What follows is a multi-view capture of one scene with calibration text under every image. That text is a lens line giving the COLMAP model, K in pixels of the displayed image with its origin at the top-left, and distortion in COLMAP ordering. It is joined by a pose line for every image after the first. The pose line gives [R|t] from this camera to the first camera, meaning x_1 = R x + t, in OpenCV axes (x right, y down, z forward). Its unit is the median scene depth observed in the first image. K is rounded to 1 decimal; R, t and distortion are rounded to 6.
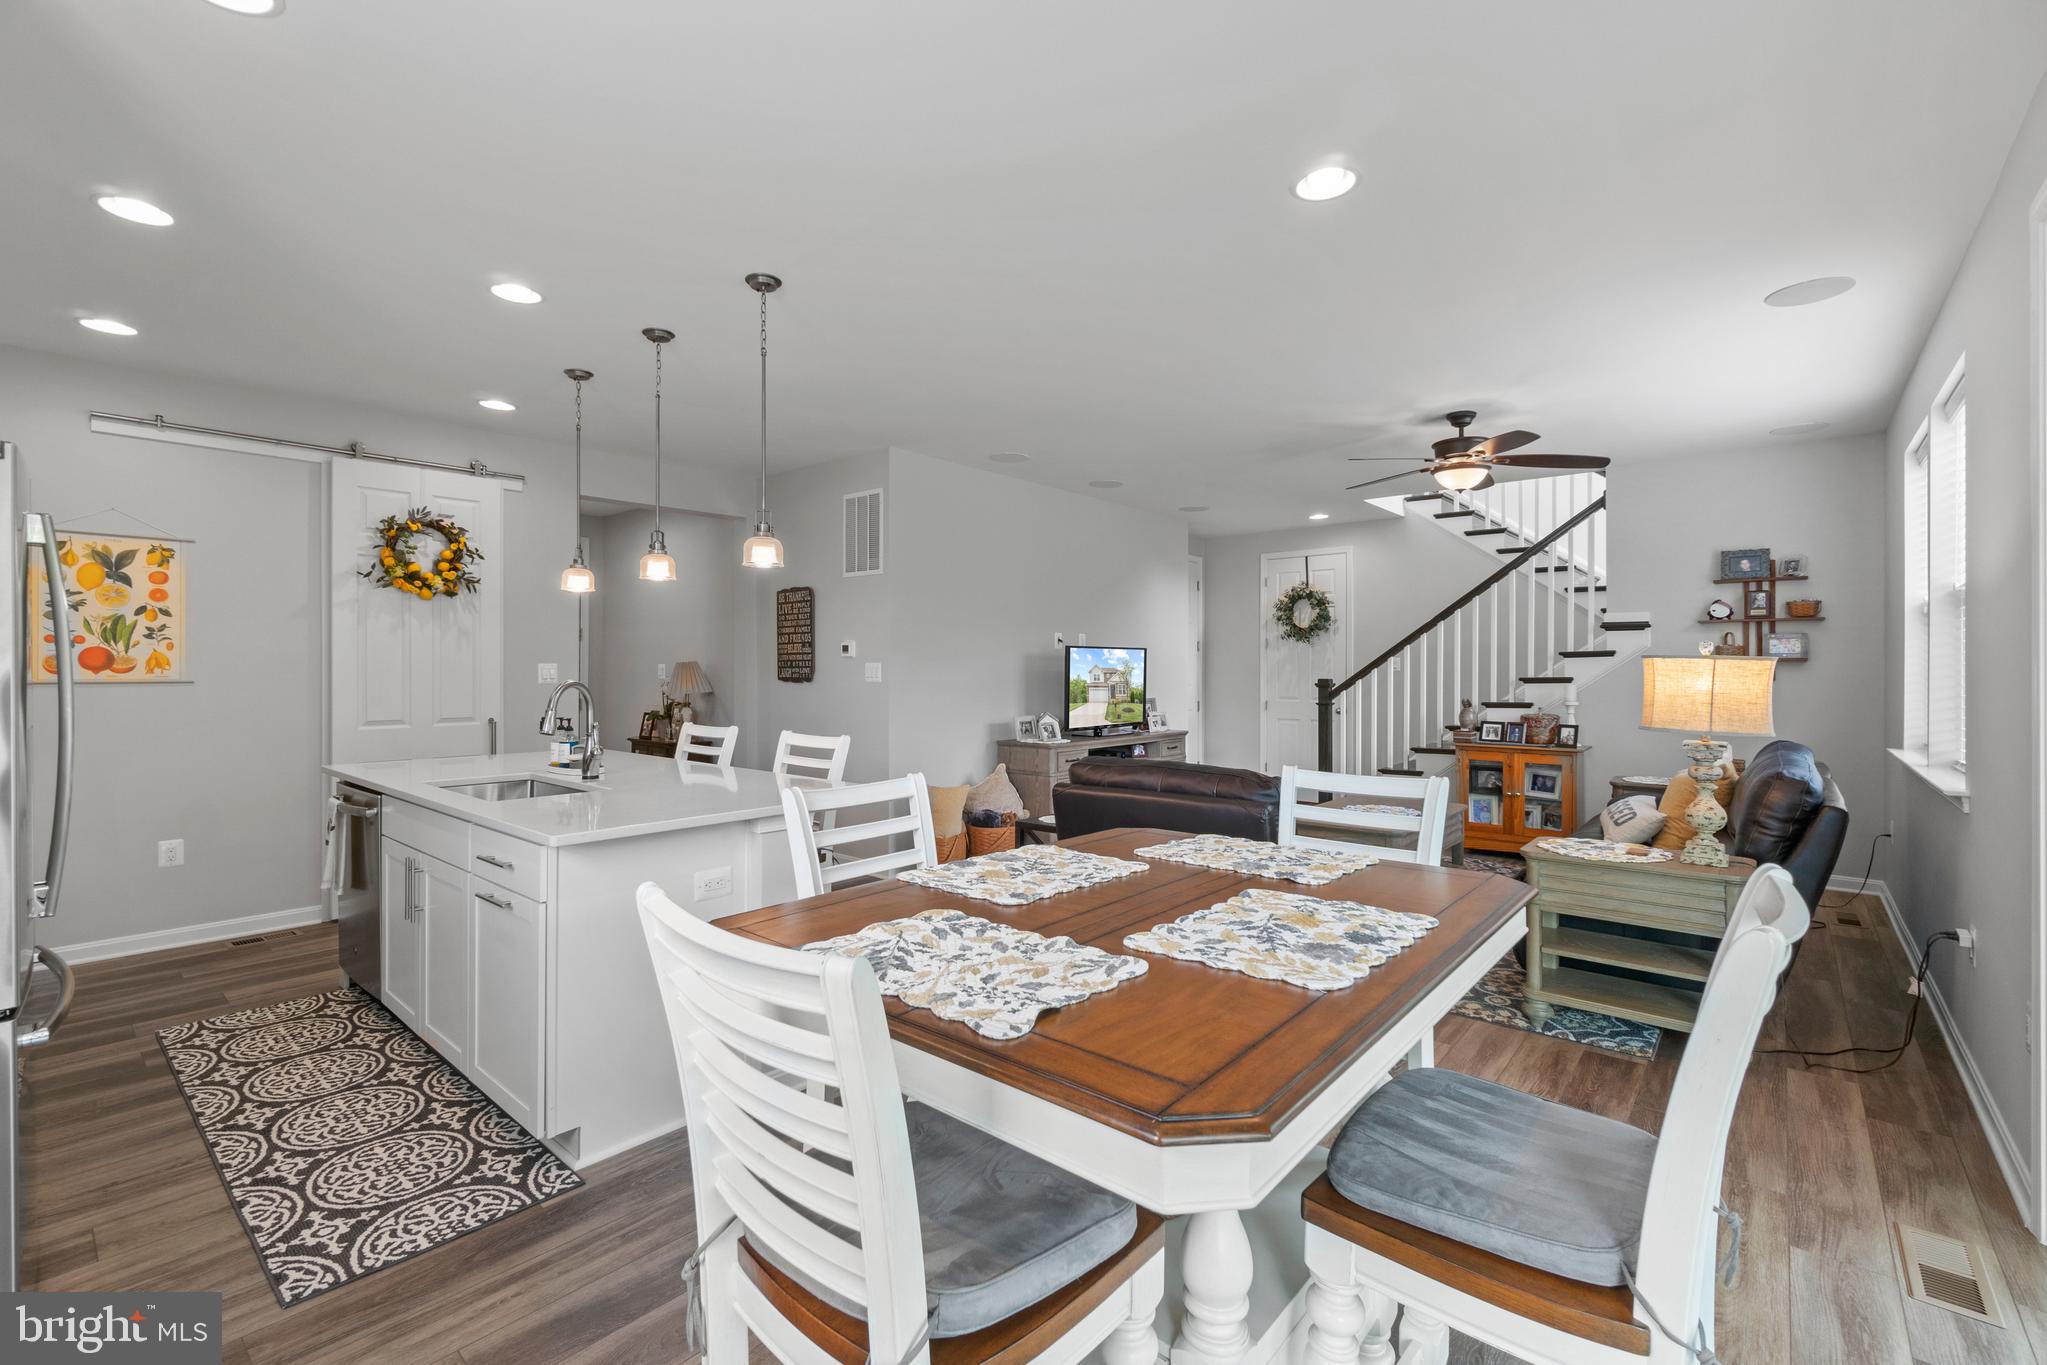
lens RADIAL K [[884.5, 0, 1010.8], [0, 884.5, 665.4], [0, 0, 1]] dist [-0.005350, 0.000447]
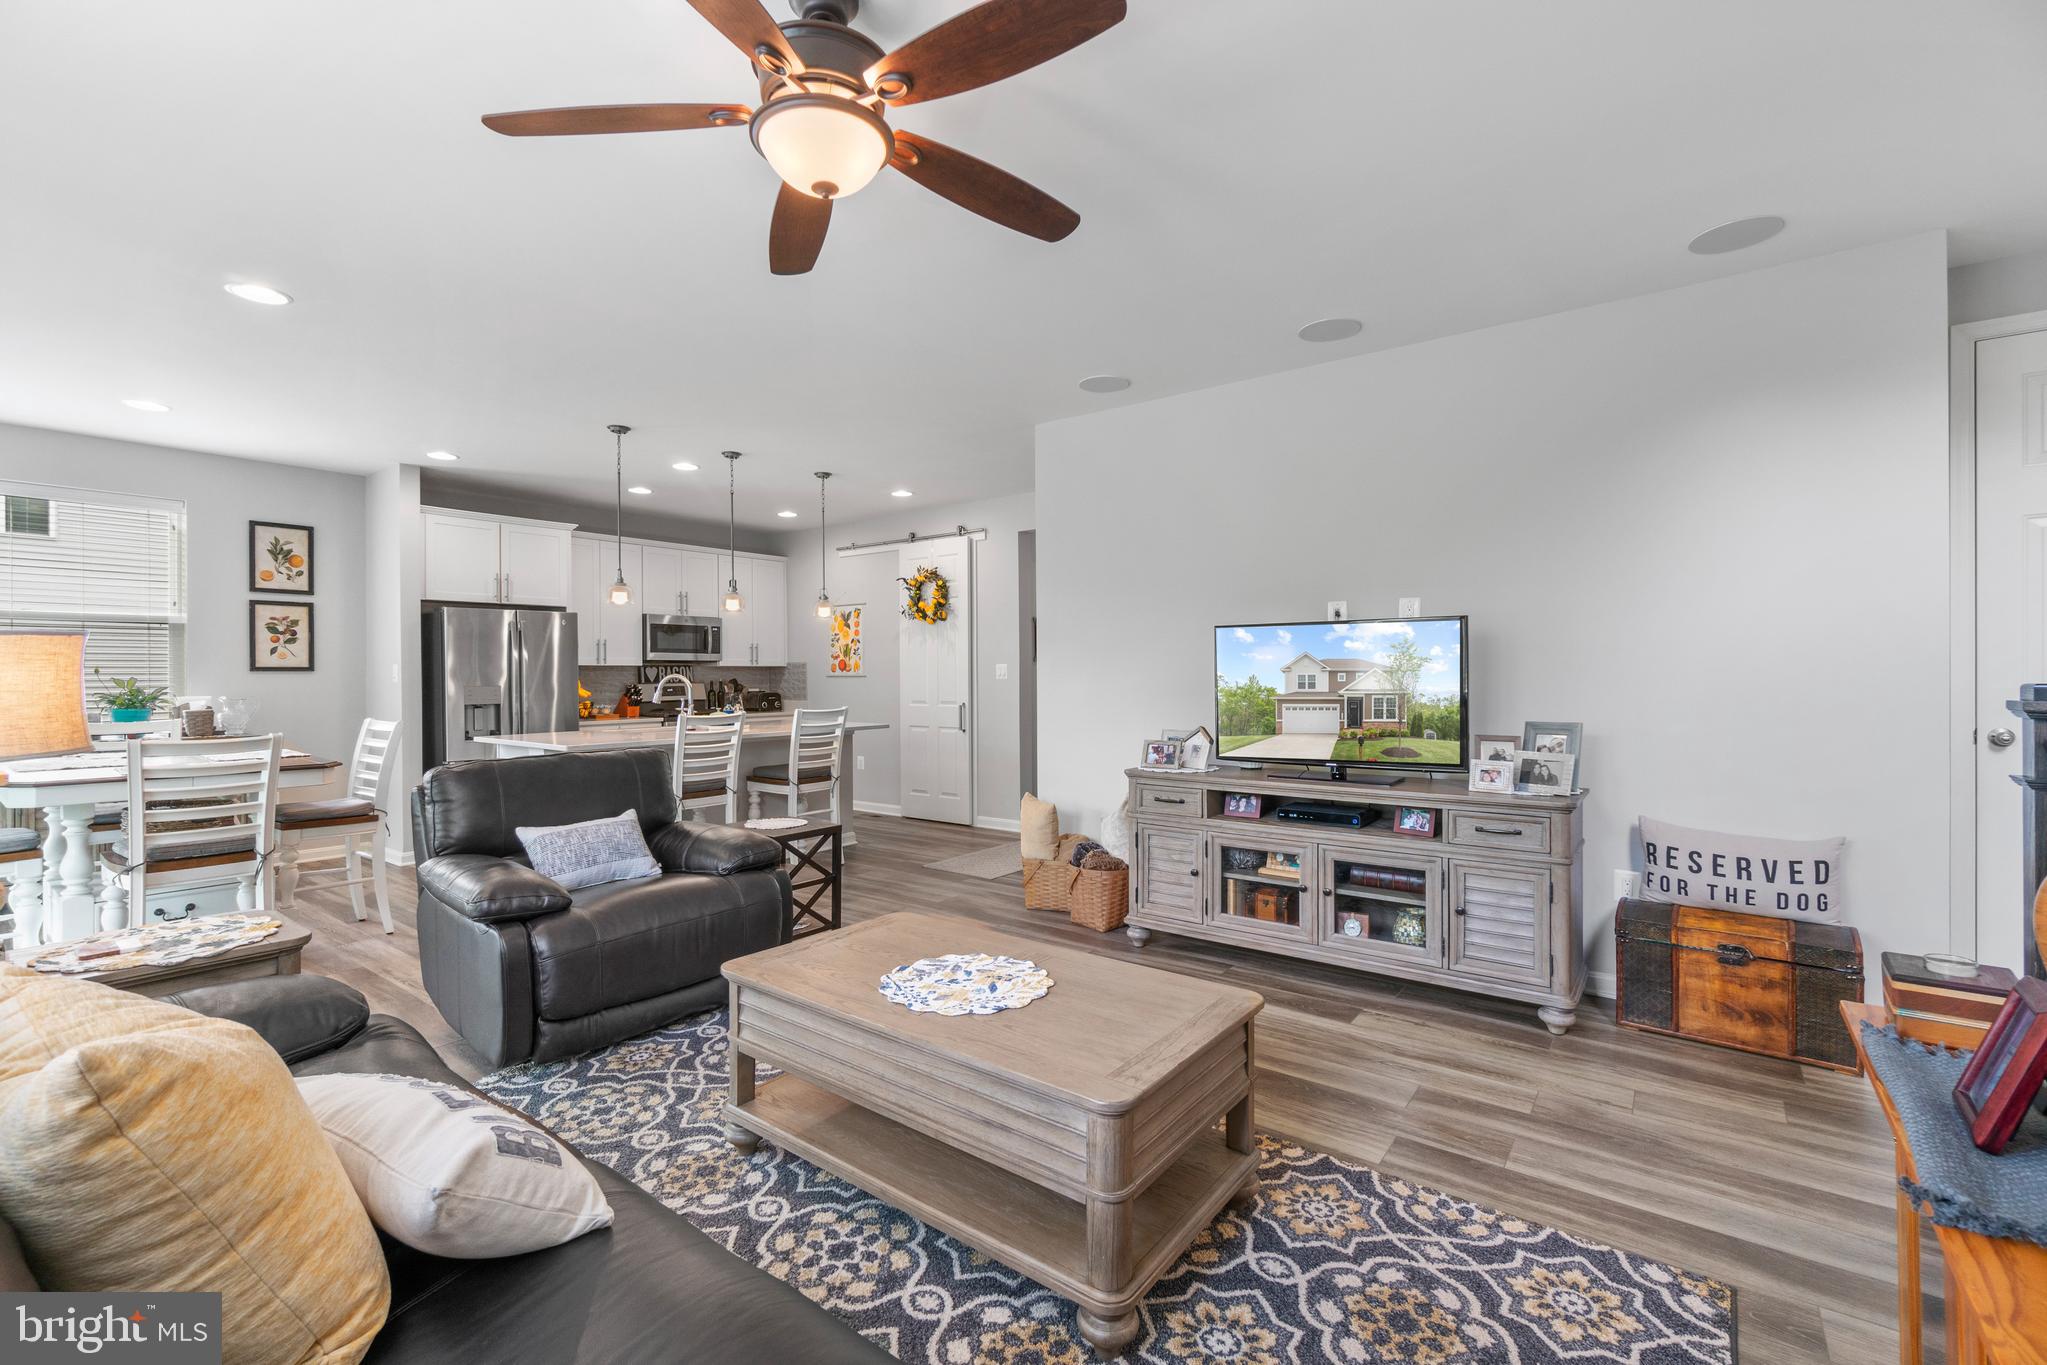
lens RADIAL K [[884.5, 0, 1010.8], [0, 884.5, 672.4], [0, 0, 1]] dist [-0.005350, 0.000447]
pose [[0.062557, -0.003438, -0.998035, 0.928651], [0.007370, 0.999968, -0.002982, 0.016400], [0.998014, -0.007169, 0.062581, 1.083555]]
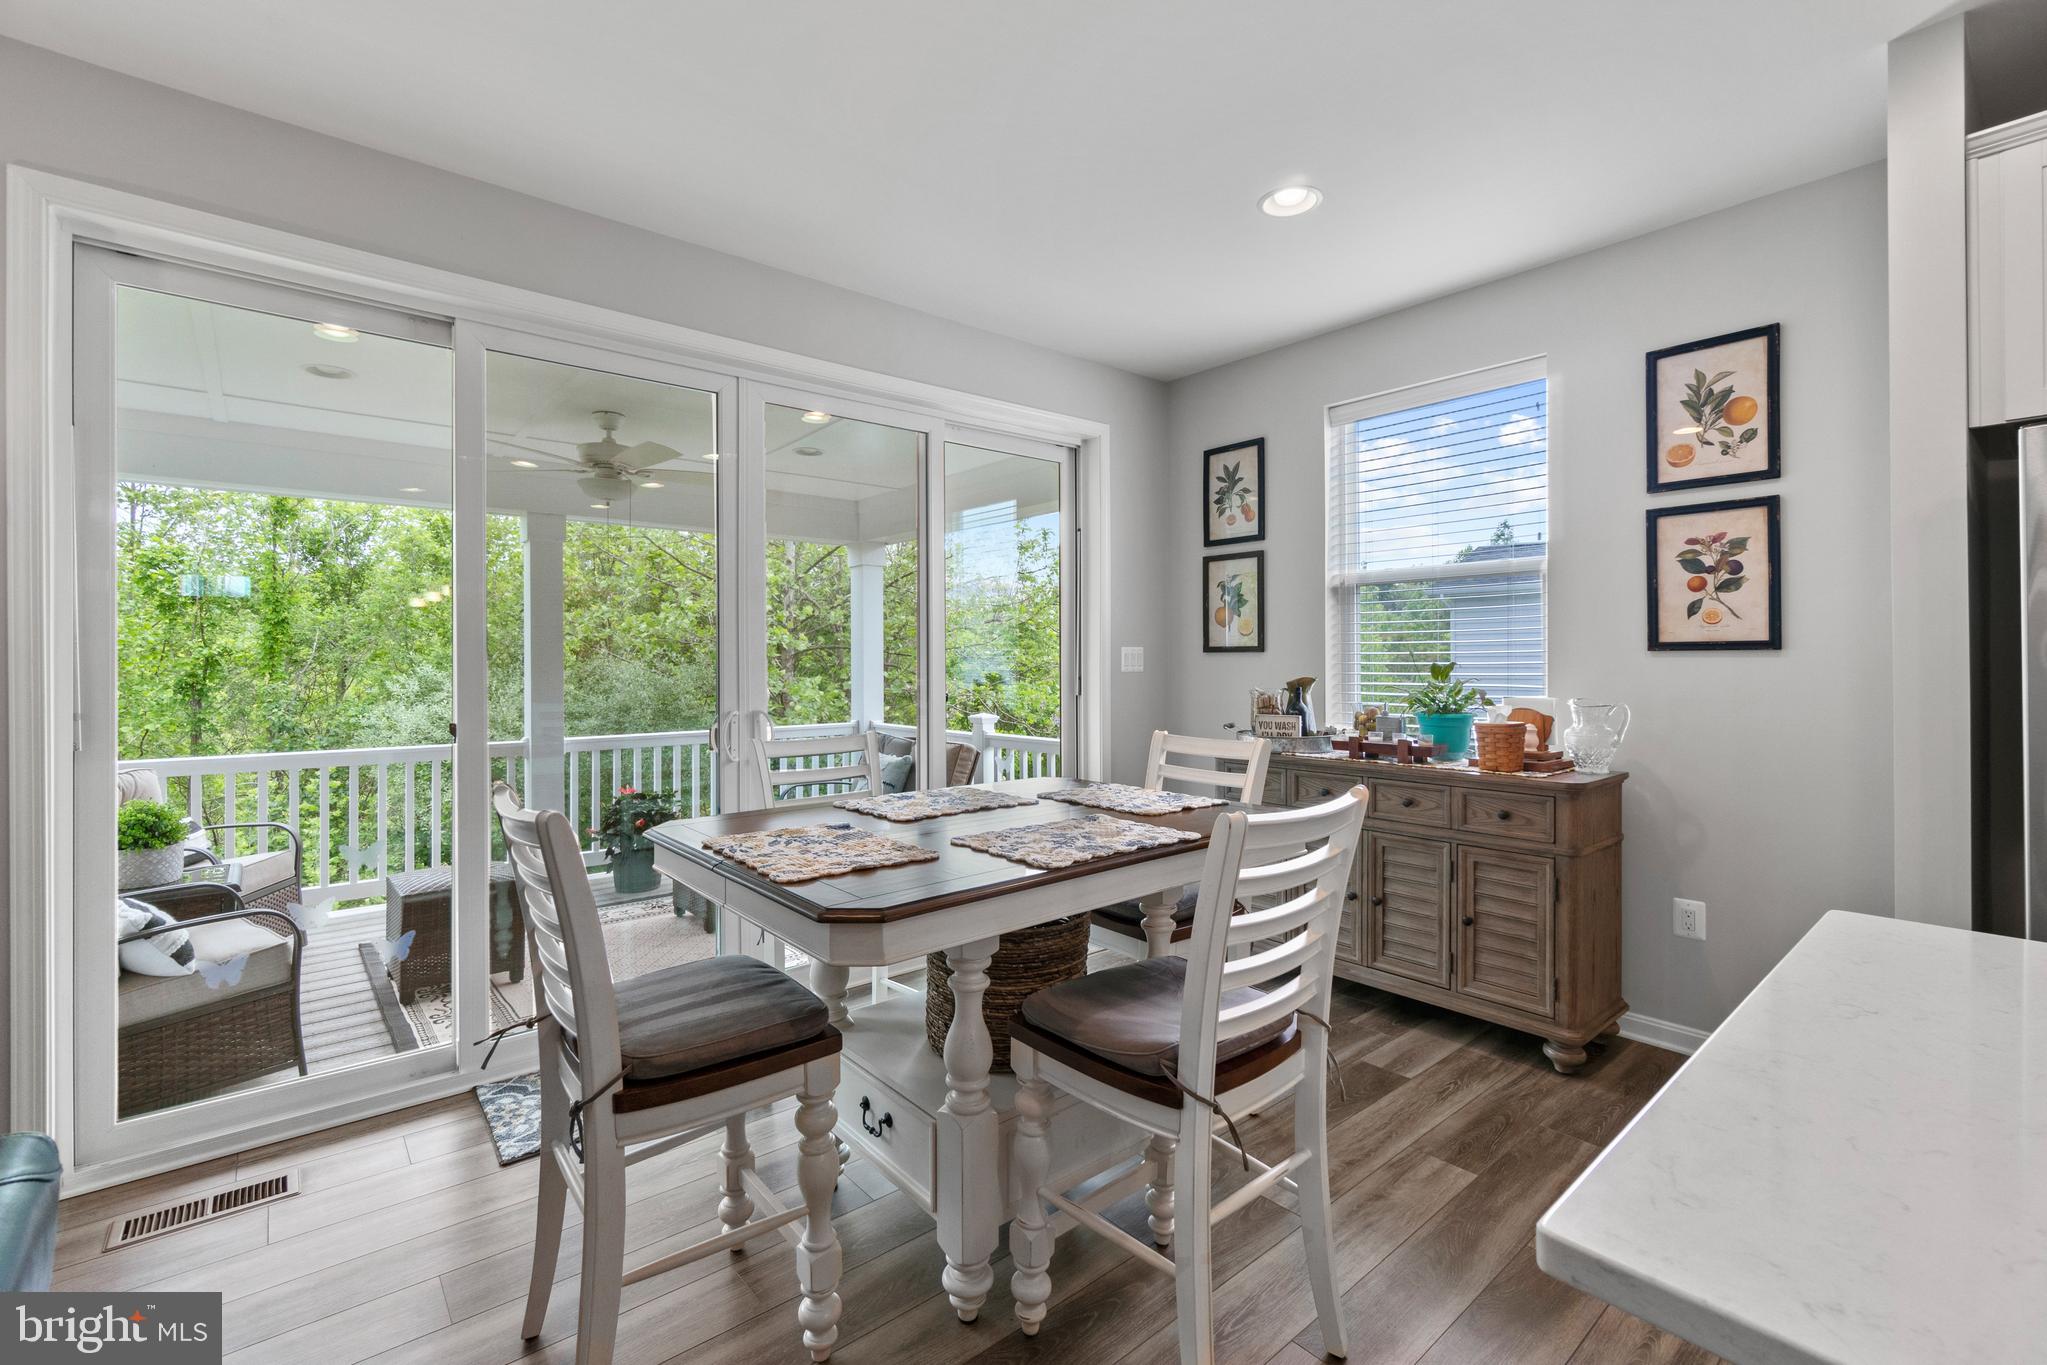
lens RADIAL K [[884.5, 0, 1010.5], [0, 884.5, 659.8], [0, 0, 1]] dist [-0.005350, 0.000447]
pose [[-0.988071, 0.001999, 0.153989, -0.027934], [0.001248, 0.999987, -0.004970, 0.012141], [-0.153997, -0.004718, -0.988060, 0.783927]]
